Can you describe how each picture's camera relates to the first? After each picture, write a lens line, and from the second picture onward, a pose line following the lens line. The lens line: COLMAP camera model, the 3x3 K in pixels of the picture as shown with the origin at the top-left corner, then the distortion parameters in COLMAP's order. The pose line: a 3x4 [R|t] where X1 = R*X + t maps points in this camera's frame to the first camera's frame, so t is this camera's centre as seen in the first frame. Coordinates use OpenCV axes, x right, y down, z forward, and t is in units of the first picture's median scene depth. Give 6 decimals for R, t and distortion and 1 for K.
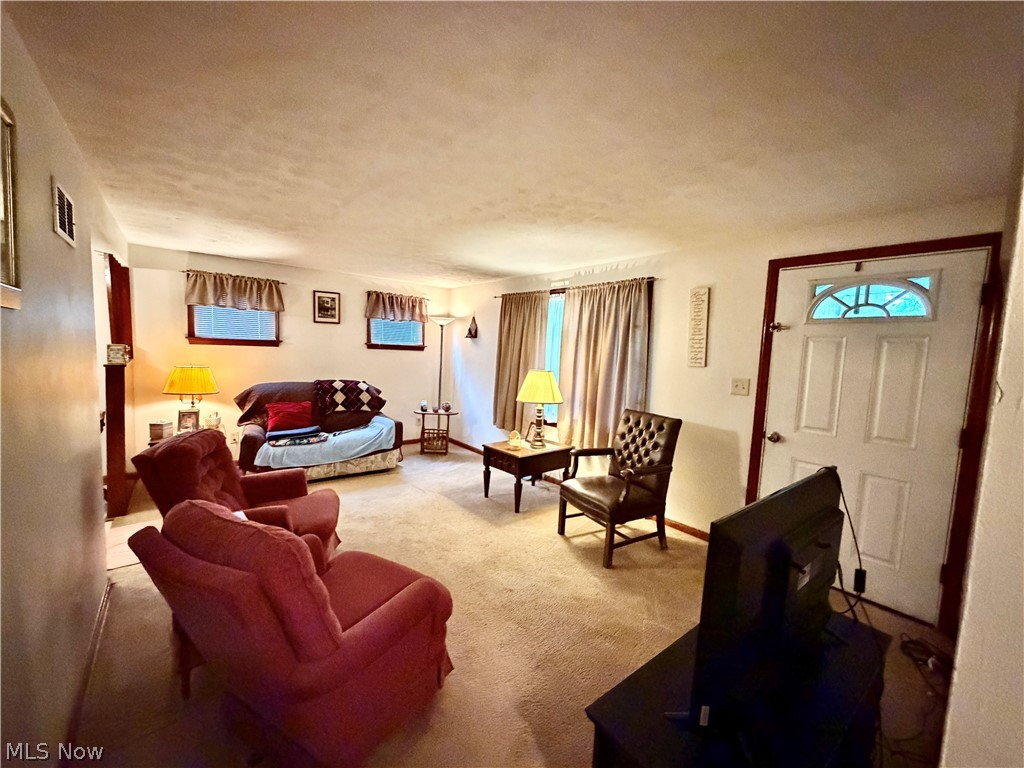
lens RADIAL K [[416.5, 0, 512.0], [0, 416.5, 384.0], [0, 0, 1]] dist [0.000367, 0.000040]
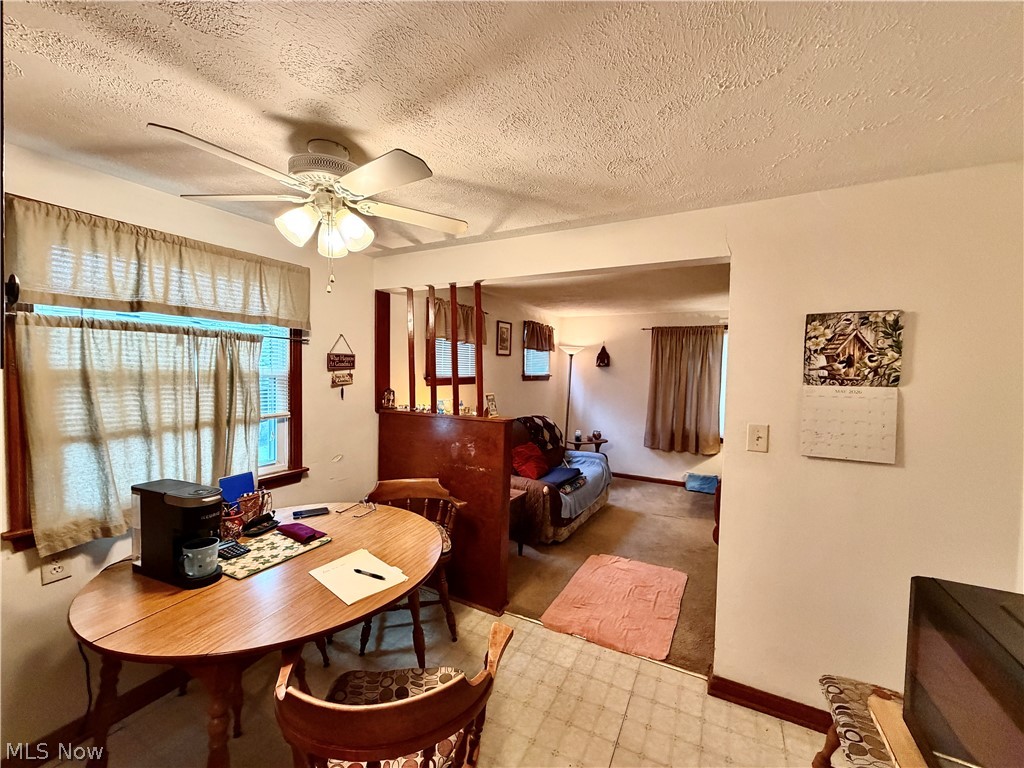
lens RADIAL K [[416.5, 0, 512.0], [0, 416.5, 384.0], [0, 0, 1]] dist [0.000367, 0.000040]
pose [[0.920477, -0.041389, 0.388598, -0.776638], [0.055828, 0.998103, -0.025935, -0.057437], [-0.386788, 0.045568, 0.921042, 0.143020]]
